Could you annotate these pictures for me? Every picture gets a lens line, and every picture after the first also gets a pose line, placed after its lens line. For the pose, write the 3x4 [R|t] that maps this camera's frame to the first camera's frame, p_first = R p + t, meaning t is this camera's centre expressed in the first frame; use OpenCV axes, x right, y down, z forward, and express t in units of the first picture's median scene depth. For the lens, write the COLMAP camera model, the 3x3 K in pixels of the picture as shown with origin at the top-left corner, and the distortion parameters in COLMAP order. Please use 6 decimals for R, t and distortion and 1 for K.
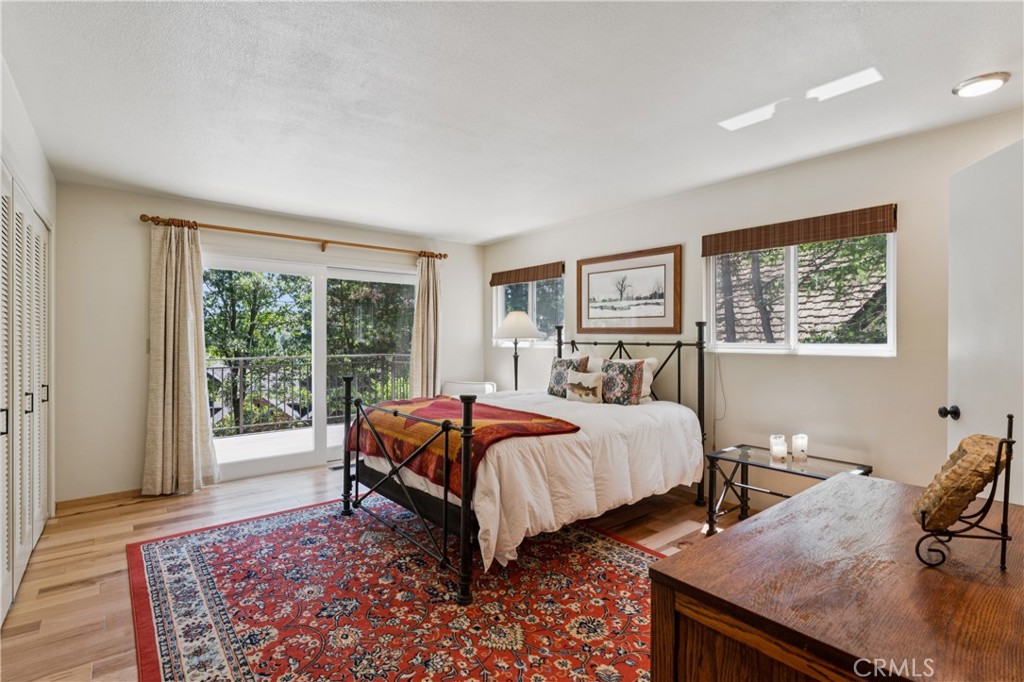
lens RADIAL K [[489.2, 0, 509.0], [0, 489.2, 339.6], [0, 0, 1]] dist [0.006090, 0.000352]
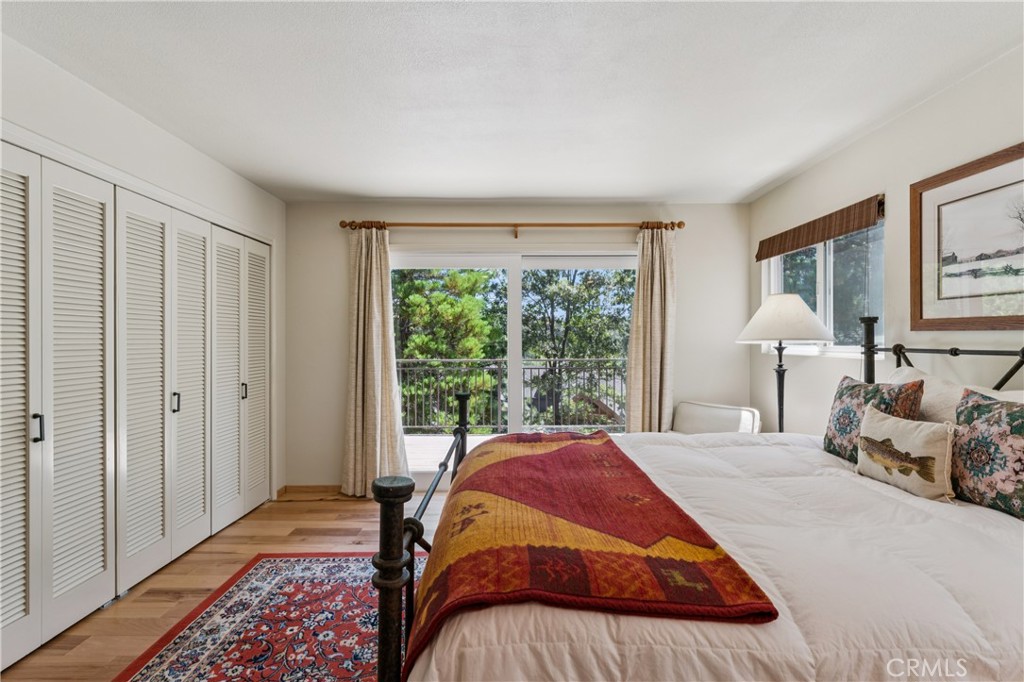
lens RADIAL K [[461.3, 0, 515.3], [0, 461.3, 341.2], [0, 0, 1]] dist [-0.006023, 0.001906]
pose [[0.779103, 0.000199, -0.626896, 0.140448], [0.000485, 0.999999, 0.000921, -0.002869], [0.626896, -0.001022, 0.779102, 0.450158]]
